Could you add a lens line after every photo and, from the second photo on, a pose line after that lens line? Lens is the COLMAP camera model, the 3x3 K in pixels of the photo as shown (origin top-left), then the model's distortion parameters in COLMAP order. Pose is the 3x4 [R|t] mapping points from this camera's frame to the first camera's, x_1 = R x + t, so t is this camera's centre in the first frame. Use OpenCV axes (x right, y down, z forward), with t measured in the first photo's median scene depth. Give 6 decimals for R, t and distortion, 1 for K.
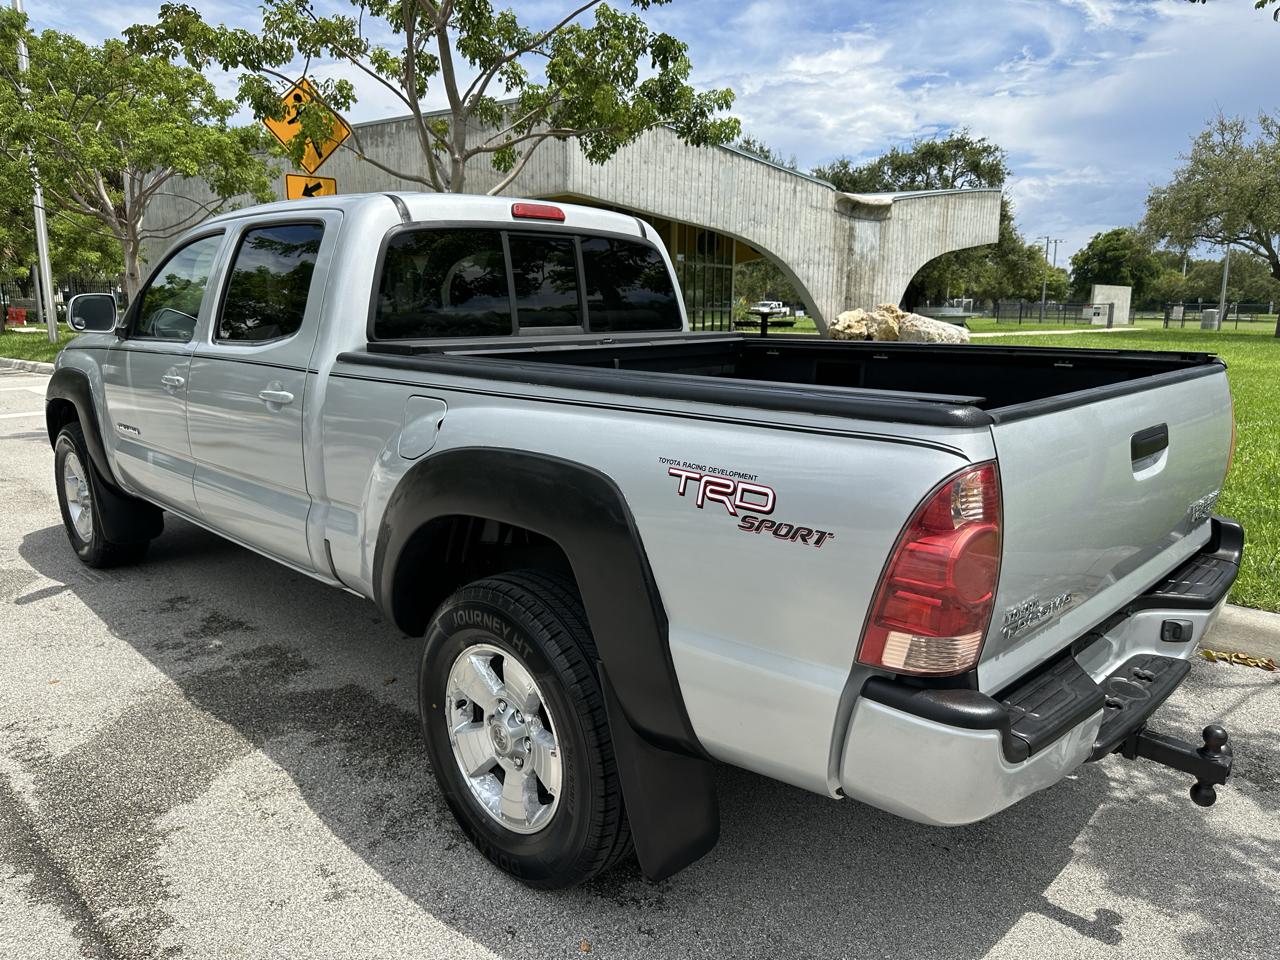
lens RADIAL K [[915.7, 0, 642.2], [0, 915.7, 487.4], [0, 0, 1]] dist [0.015126, -0.026635]
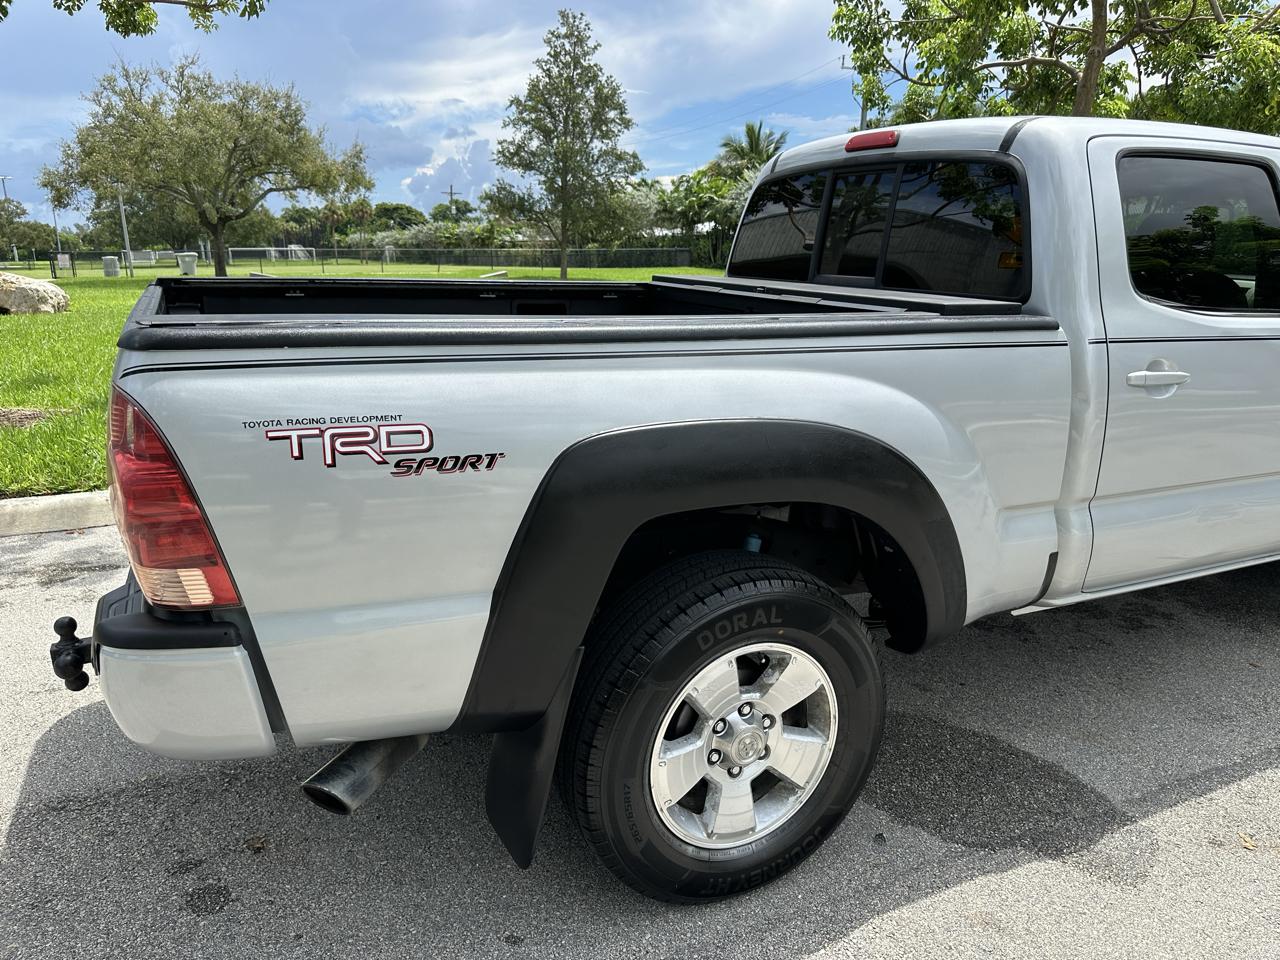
lens RADIAL K [[915.7, 0, 654.1], [0, 915.7, 492.4], [0, 0, 1]] dist [0.015126, -0.026635]
pose [[0.334876, -0.248895, 0.908796, -0.319981], [0.192432, 0.962220, 0.192618, -0.049886], [-0.922403, 0.110378, 0.370120, 0.231756]]
